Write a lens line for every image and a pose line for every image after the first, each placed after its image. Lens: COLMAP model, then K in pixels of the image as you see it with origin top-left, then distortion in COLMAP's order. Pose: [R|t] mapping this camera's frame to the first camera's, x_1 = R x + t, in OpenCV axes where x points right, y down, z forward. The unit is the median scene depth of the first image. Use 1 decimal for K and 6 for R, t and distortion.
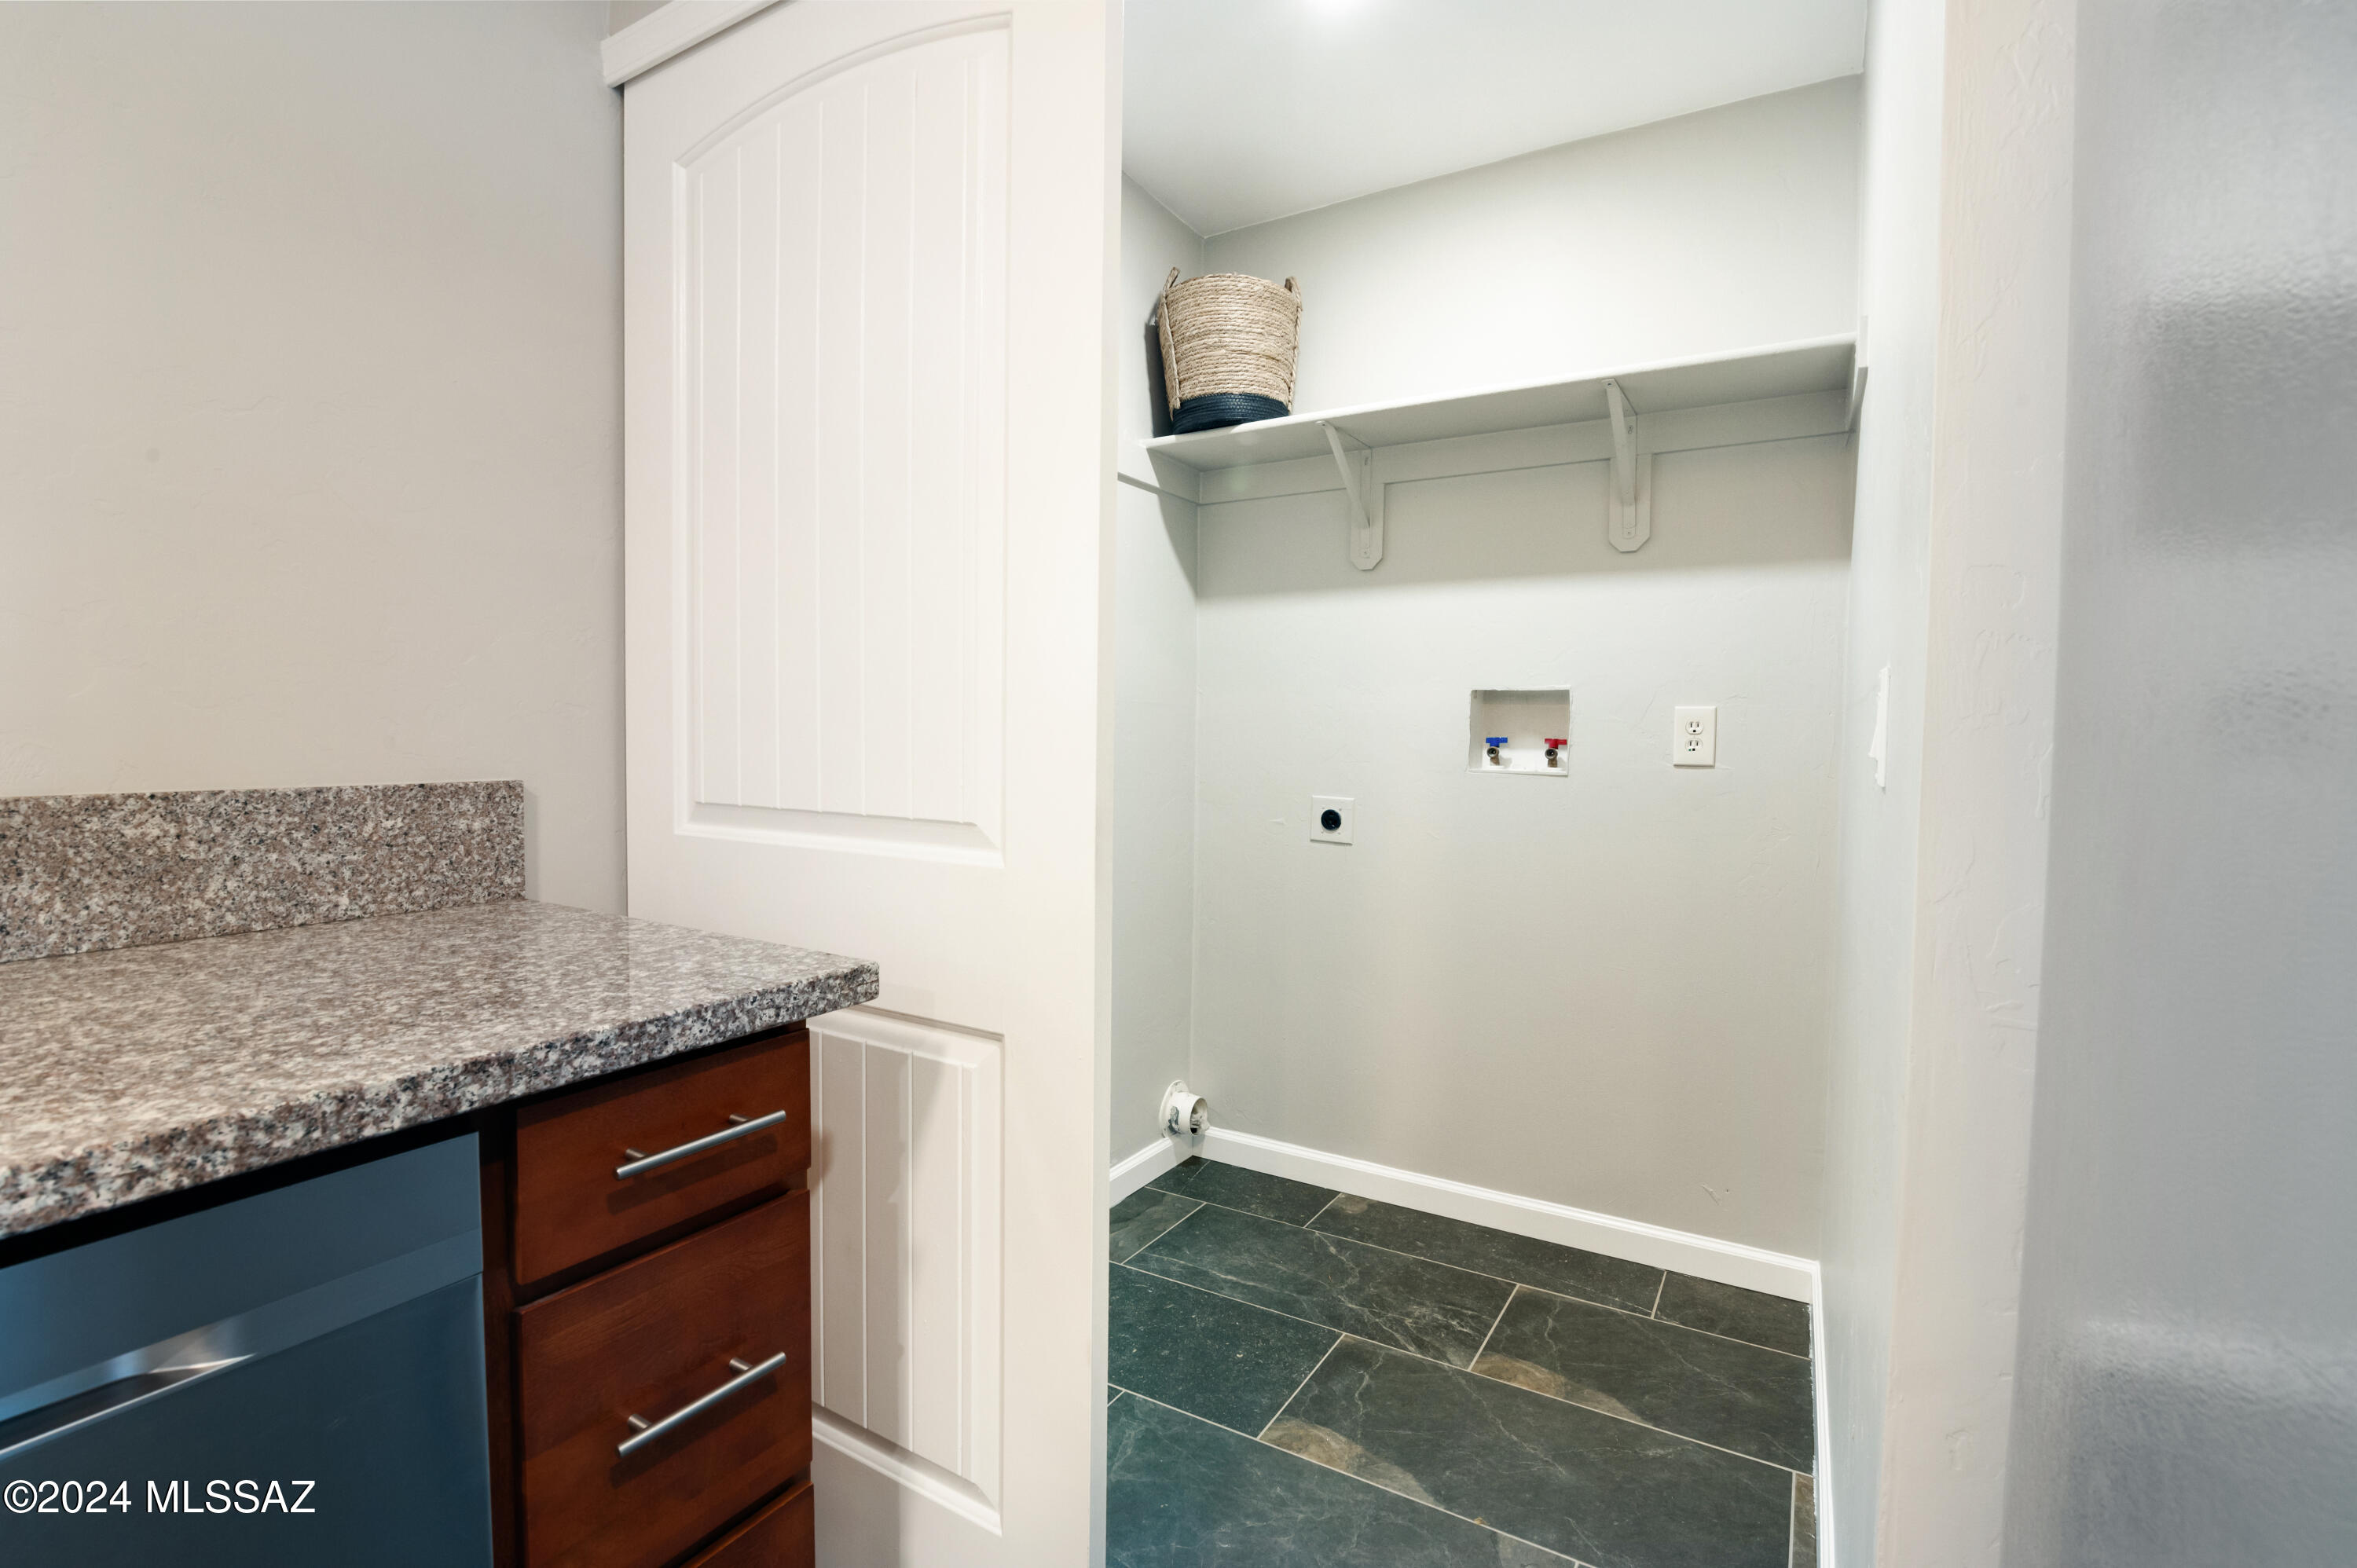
lens RADIAL K [[1083.8, 0, 1180.4], [0, 1083.8, 789.3], [0, 0, 1]] dist [-0.018089, 0.000414]
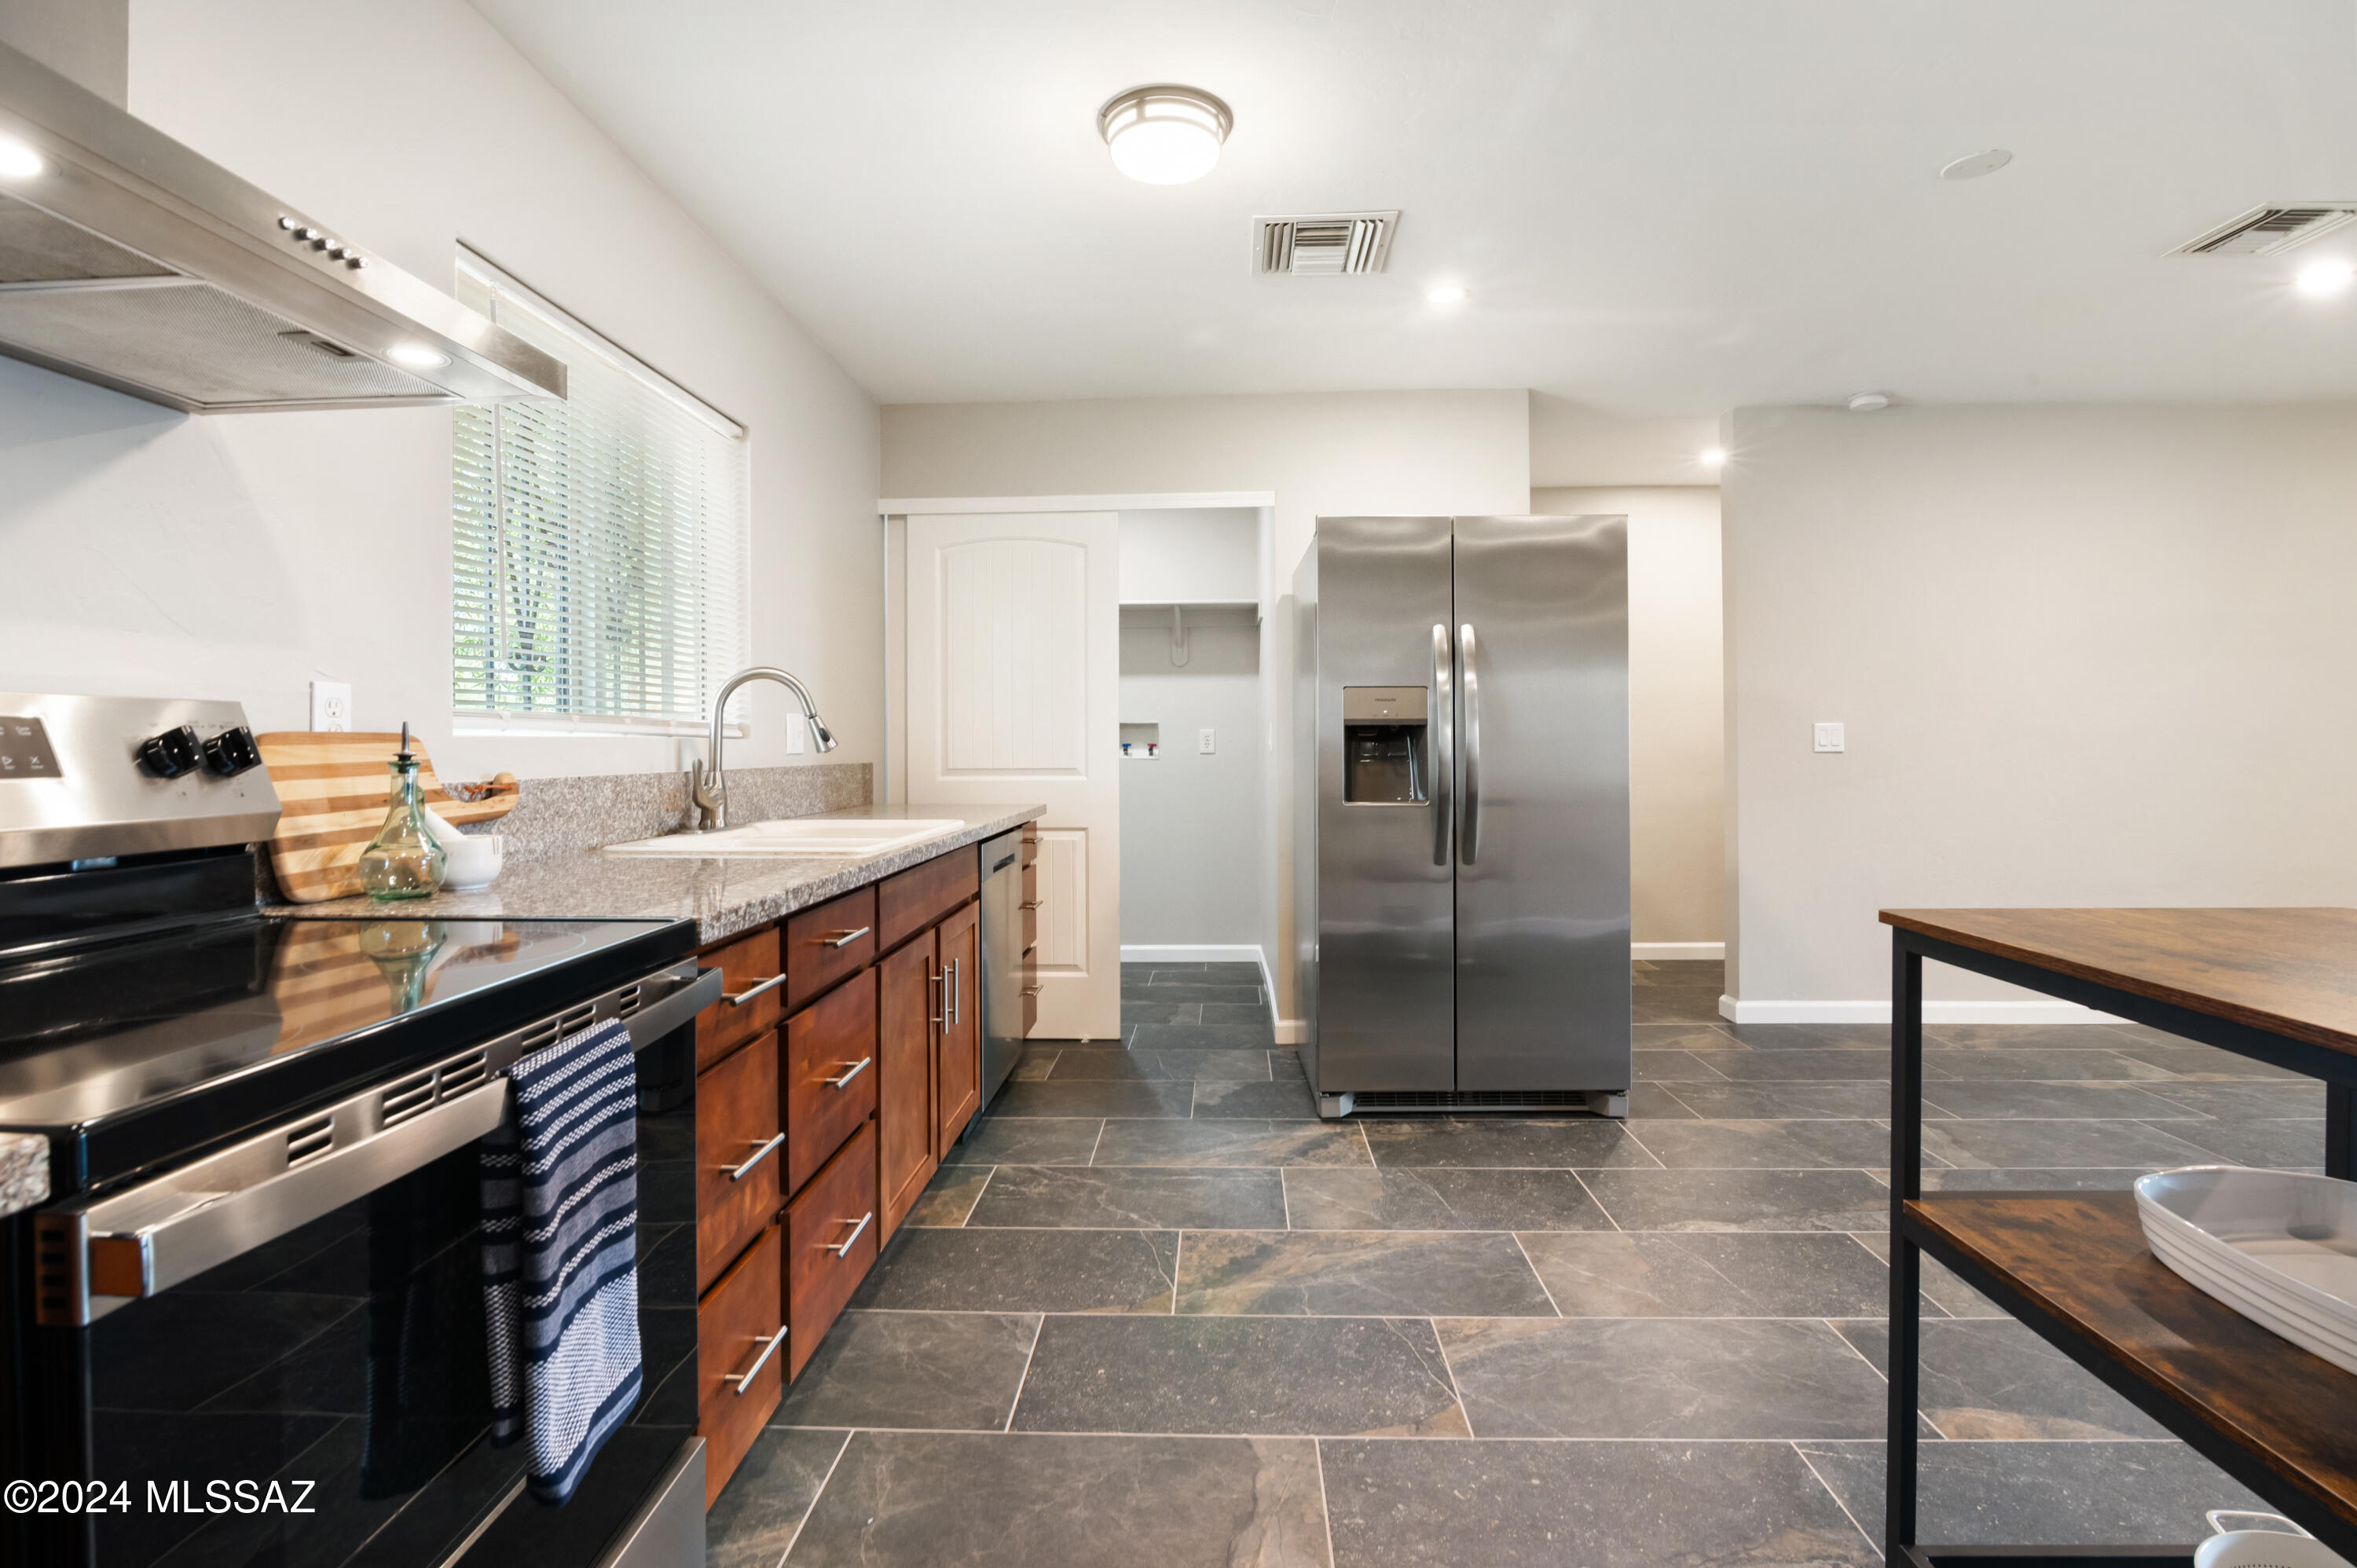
lens RADIAL K [[1093.4, 0, 1187.7], [0, 1093.4, 742.9], [0, 0, 1]] dist [-0.020446, 0.000145]
pose [[0.871905, -0.018052, 0.489341, -1.539388], [0.046016, 0.997919, -0.045176, 0.128346], [-0.487507, 0.061906, 0.870921, -2.267103]]
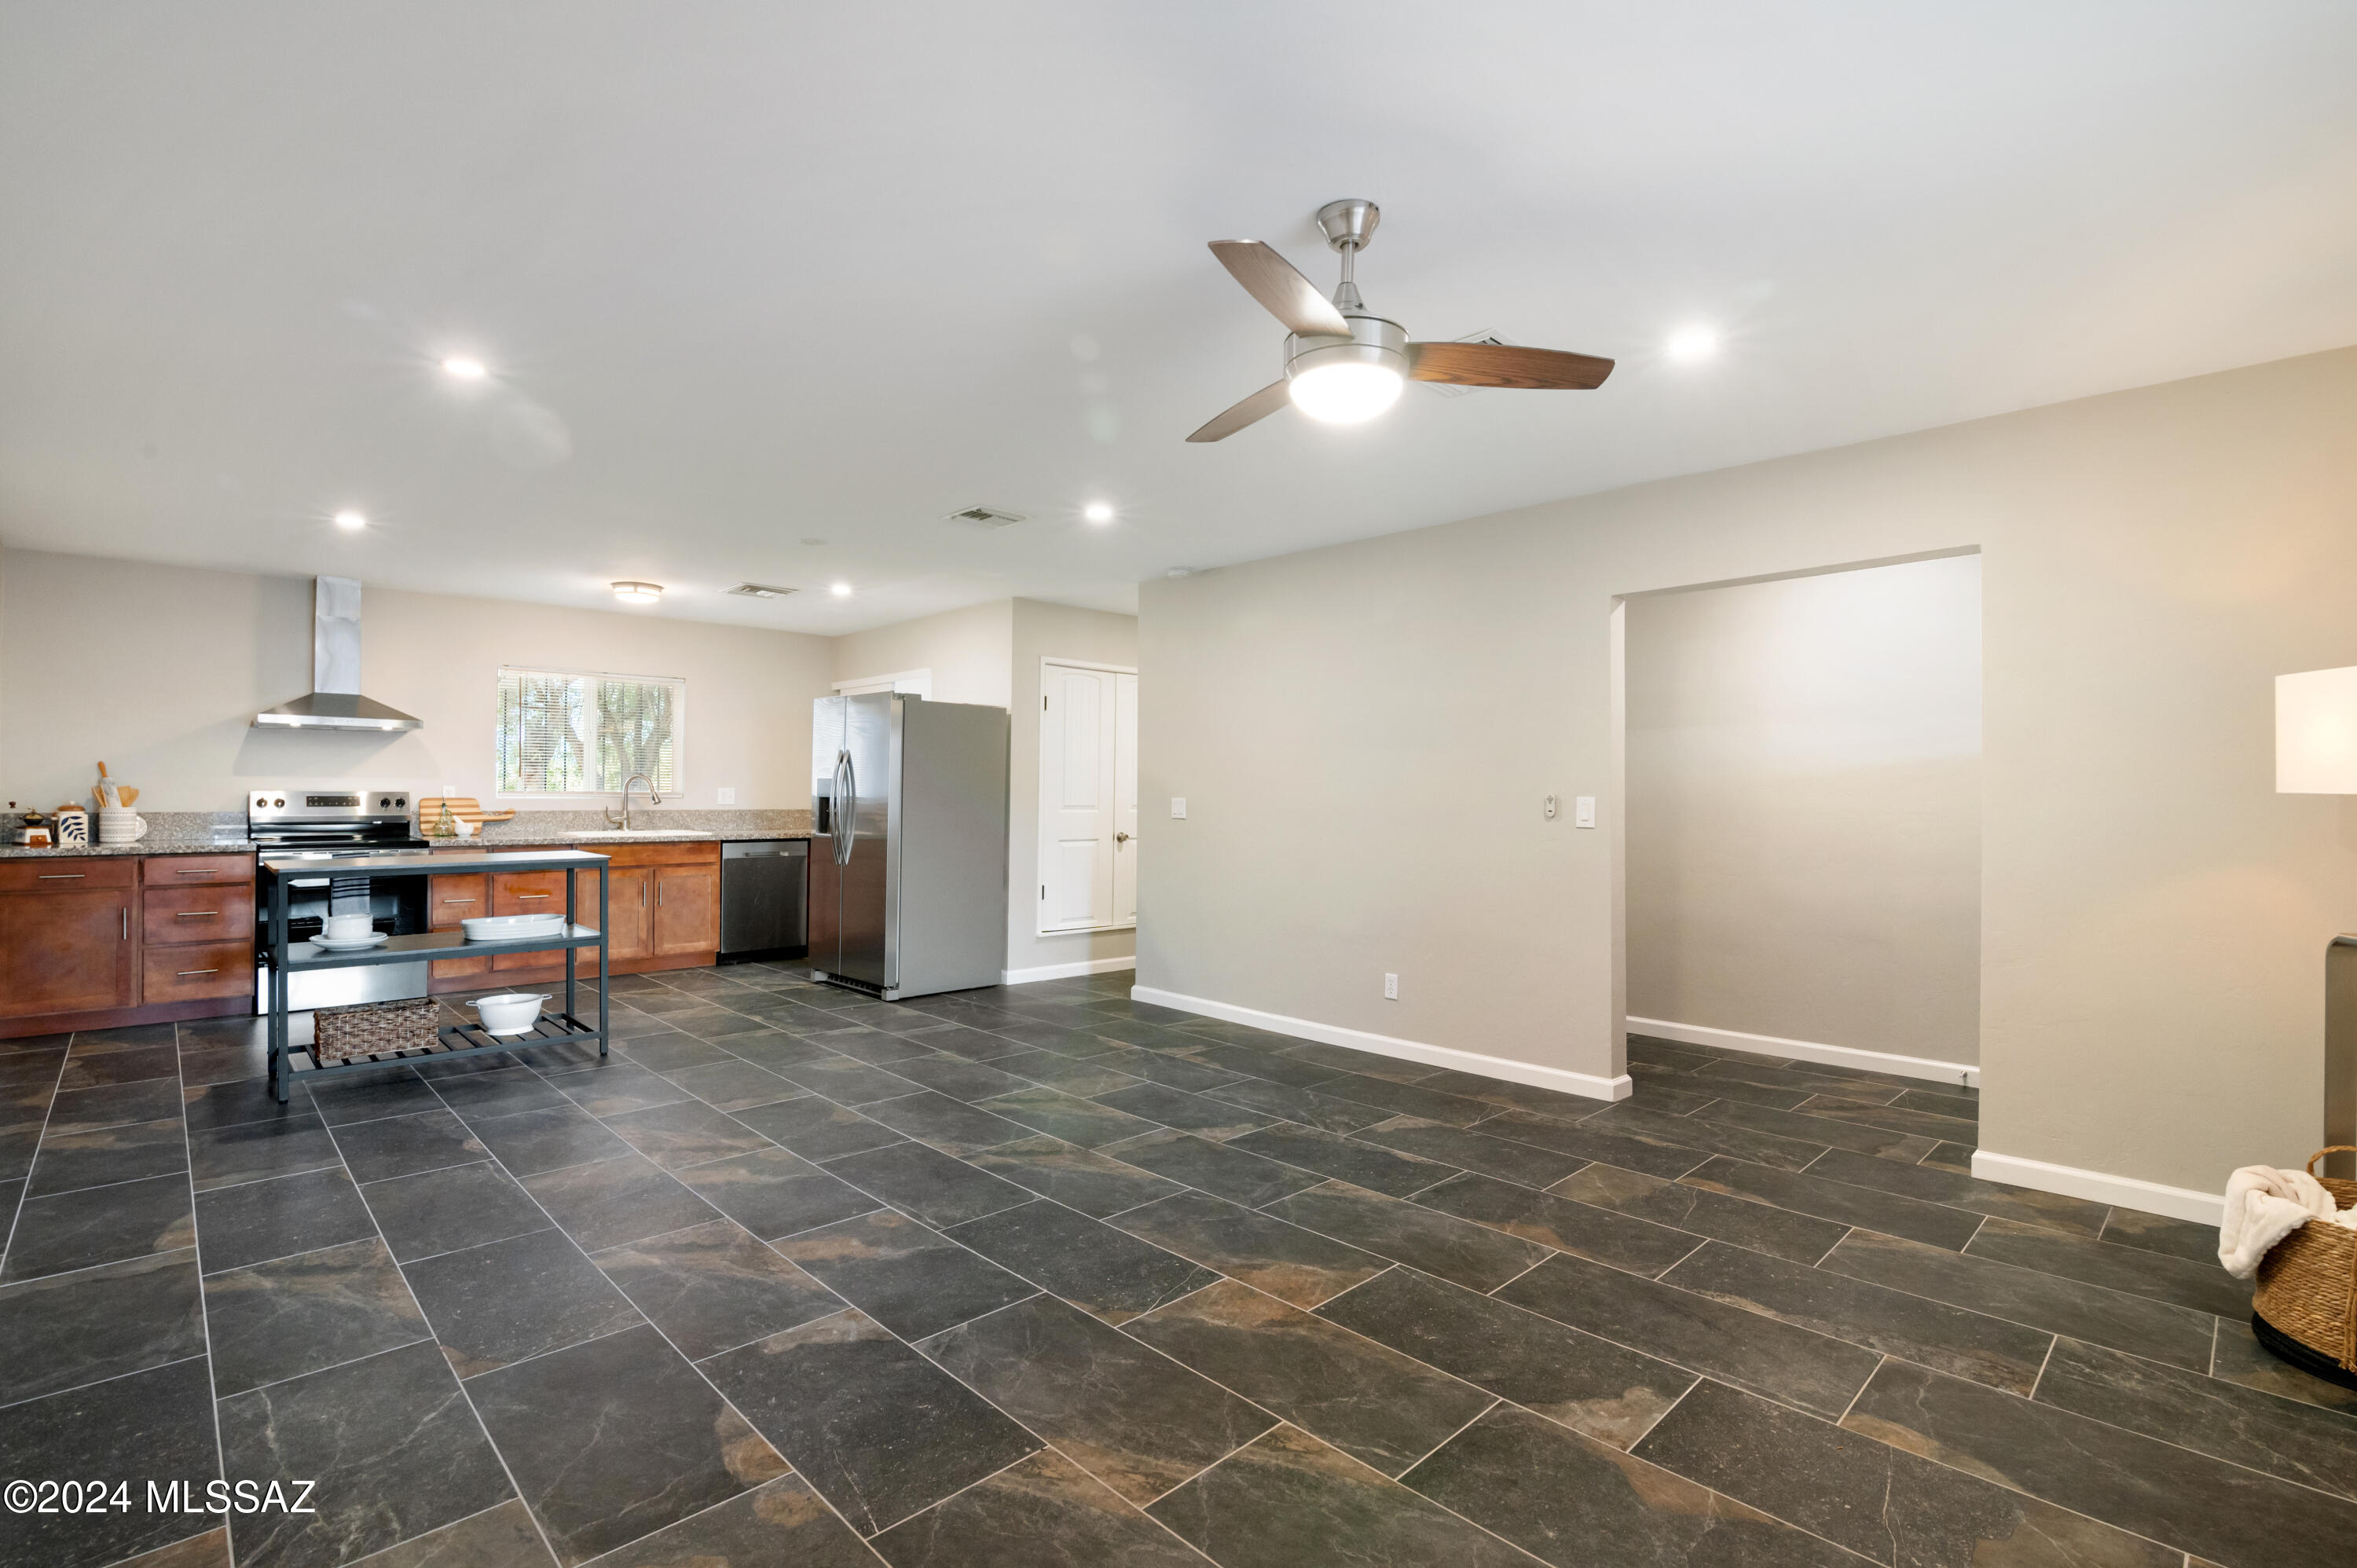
lens RADIAL K [[1083.8, 0, 1180.4], [0, 1083.8, 789.3], [0, 0, 1]] dist [-0.018089, 0.000414]
pose [[0.966441, -0.005650, -0.256827, 3.474231], [-0.010301, 0.998102, -0.060717, 0.271506], [0.256682, 0.061325, 0.964548, -5.139128]]
